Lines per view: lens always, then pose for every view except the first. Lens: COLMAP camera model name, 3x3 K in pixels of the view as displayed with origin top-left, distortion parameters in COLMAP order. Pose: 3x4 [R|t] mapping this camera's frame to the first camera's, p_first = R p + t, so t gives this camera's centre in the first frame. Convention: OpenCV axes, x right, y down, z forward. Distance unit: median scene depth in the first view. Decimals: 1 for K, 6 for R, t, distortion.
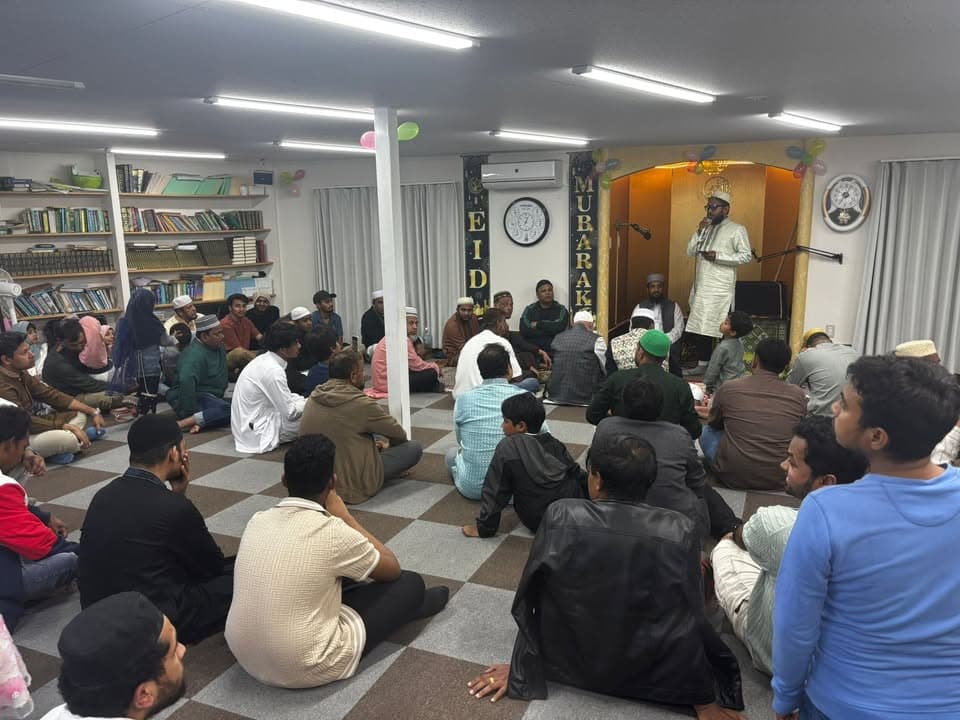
lens RADIAL K [[717.7, 0, 477.3], [0, 717.7, 366.5], [0, 0, 1]] dist [0.080335, -0.108951]
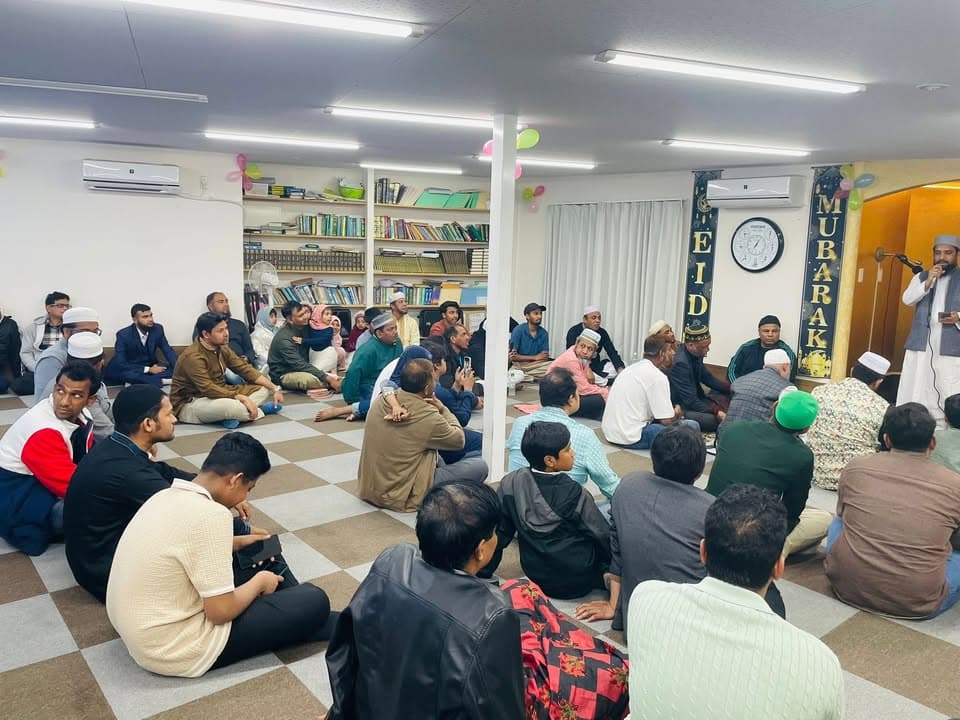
lens RADIAL K [[717.7, 0, 481.3], [0, 717.7, 349.9], [0, 0, 1]] dist [0.080335, -0.108951]
pose [[0.893698, 0.112914, -0.434227, 0.167514], [-0.136448, 0.990373, -0.023298, -0.009573], [0.427416, 0.080071, 0.900502, 0.080177]]
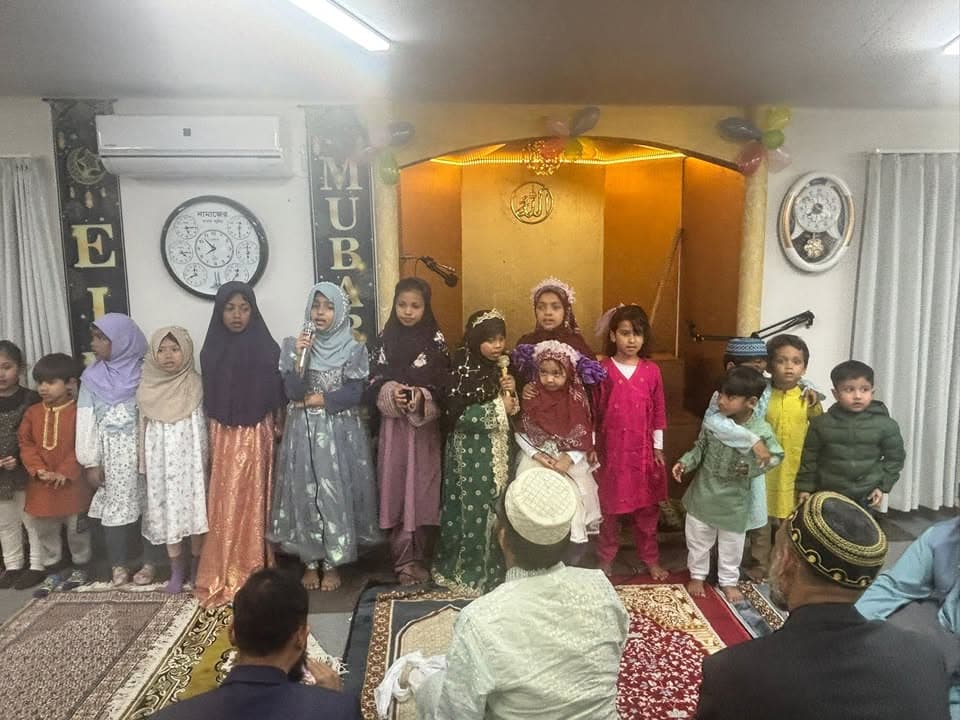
lens RADIAL K [[717.7, 0, 481.2], [0, 717.7, 347.2], [0, 0, 1]] dist [0.080335, -0.108951]
pose [[0.900569, -0.047650, 0.432093, 0.018143], [0.078852, 0.995391, -0.054574, -0.100890], [-0.427501, 0.083219, 0.900176, 0.523153]]
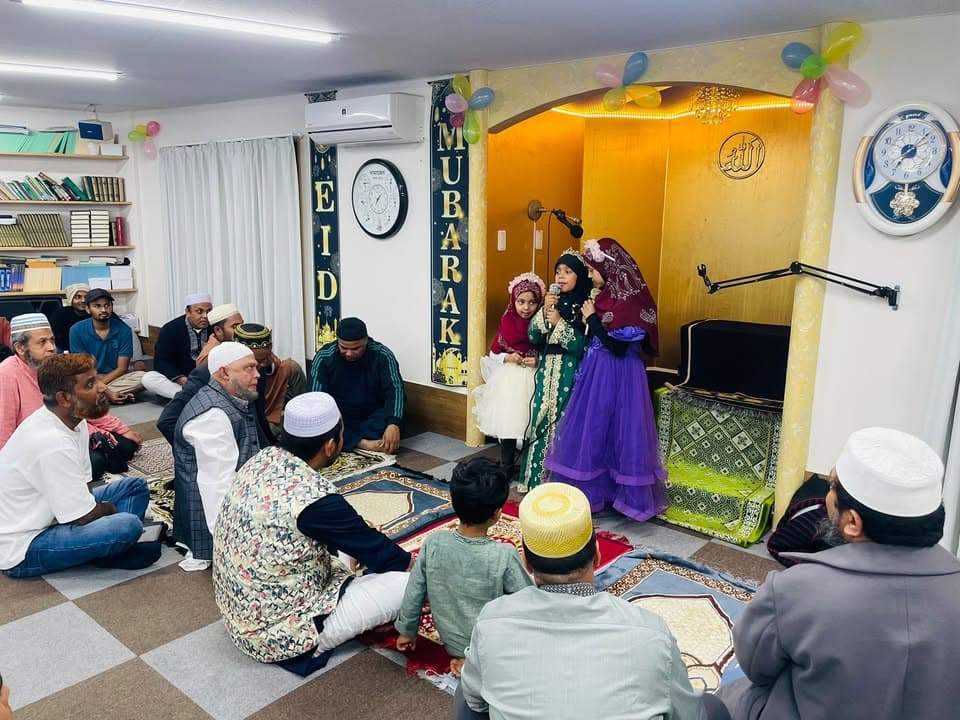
lens RADIAL K [[717.7, 0, 486.6], [0, 717.7, 351.3], [0, 0, 1]] dist [0.080335, -0.108951]
pose [[0.958232, 0.087573, -0.272255, 0.337262], [-0.091097, 0.995842, -0.000304, -0.081730], [0.271097, 0.025093, 0.962225, 0.446634]]
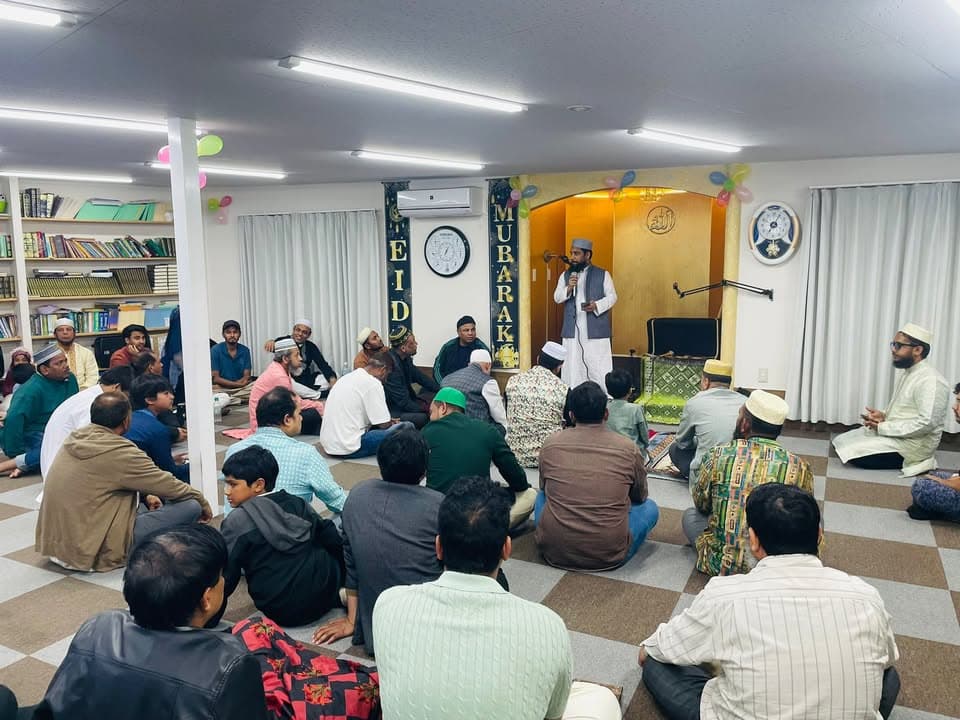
lens RADIAL K [[717.7, 0, 483.2], [0, 717.7, 350.8], [0, 0, 1]] dist [0.080335, -0.108951]
pose [[0.998741, 0.016560, -0.047360, 0.163689], [-0.019777, 0.997470, -0.068285, -0.009727], [0.046109, 0.069136, 0.996541, 0.082712]]
